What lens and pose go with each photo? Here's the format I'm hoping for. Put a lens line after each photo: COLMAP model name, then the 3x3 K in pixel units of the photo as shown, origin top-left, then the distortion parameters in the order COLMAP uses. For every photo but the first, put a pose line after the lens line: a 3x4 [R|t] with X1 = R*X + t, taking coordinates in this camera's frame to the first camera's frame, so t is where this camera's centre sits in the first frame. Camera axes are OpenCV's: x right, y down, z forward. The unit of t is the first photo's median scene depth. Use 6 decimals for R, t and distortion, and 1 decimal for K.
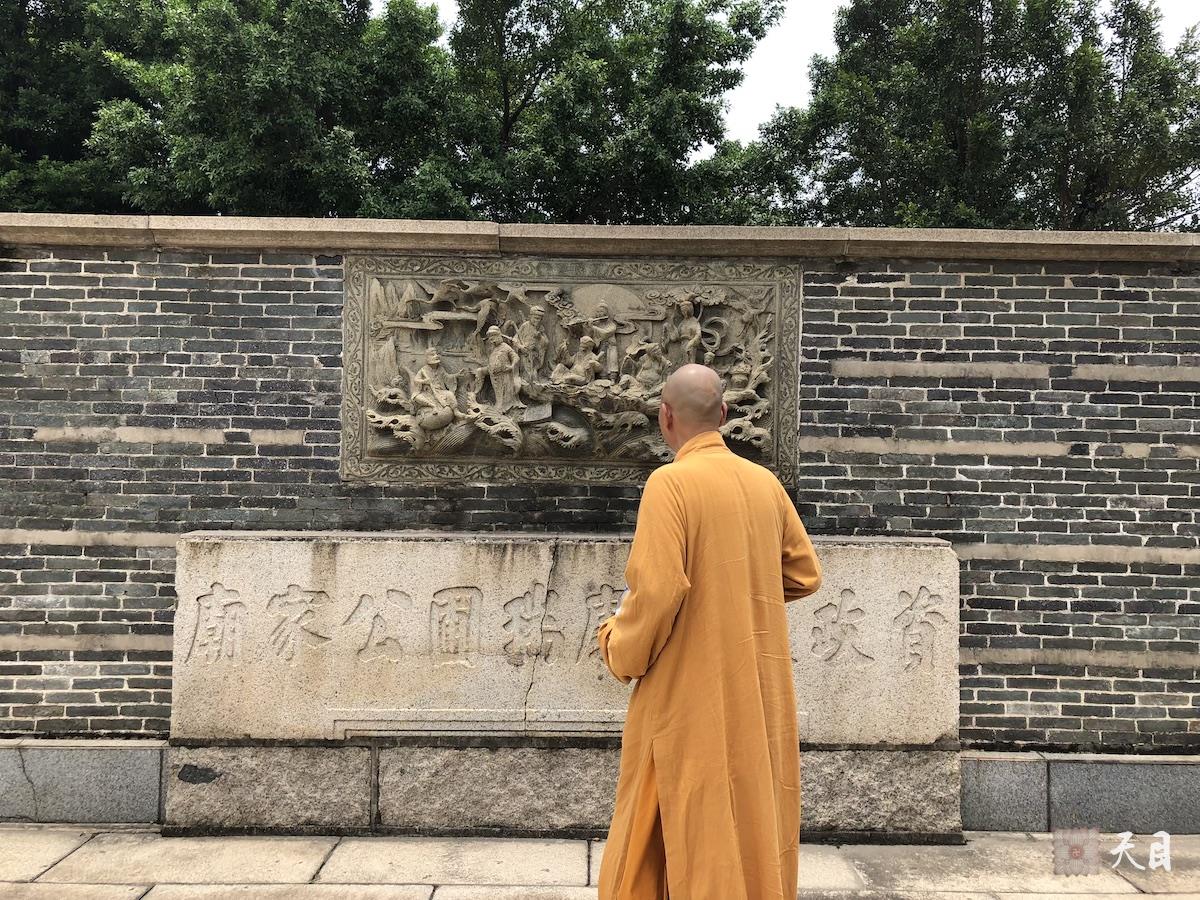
lens RADIAL K [[961.2, 0, 599.2], [0, 961.2, 441.5], [0, 0, 1]] dist [0.026128, -0.016105]
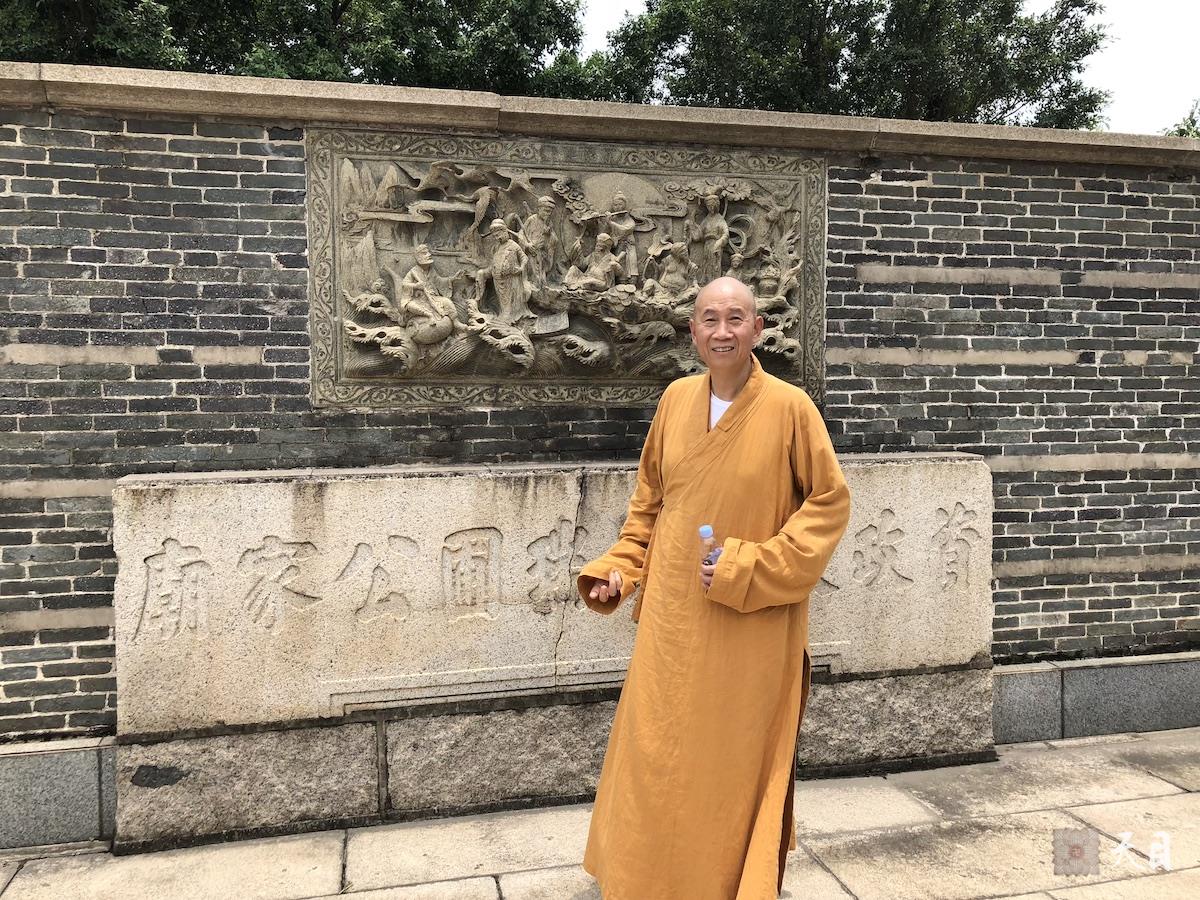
lens RADIAL K [[961.2, 0, 585.7], [0, 961.2, 438.4], [0, 0, 1]] dist [0.026128, -0.016105]
pose [[0.975056, -0.031465, 0.219719, -0.222945], [0.016355, 0.997395, 0.070255, 0.012847], [-0.221358, -0.064909, 0.973030, 0.147234]]
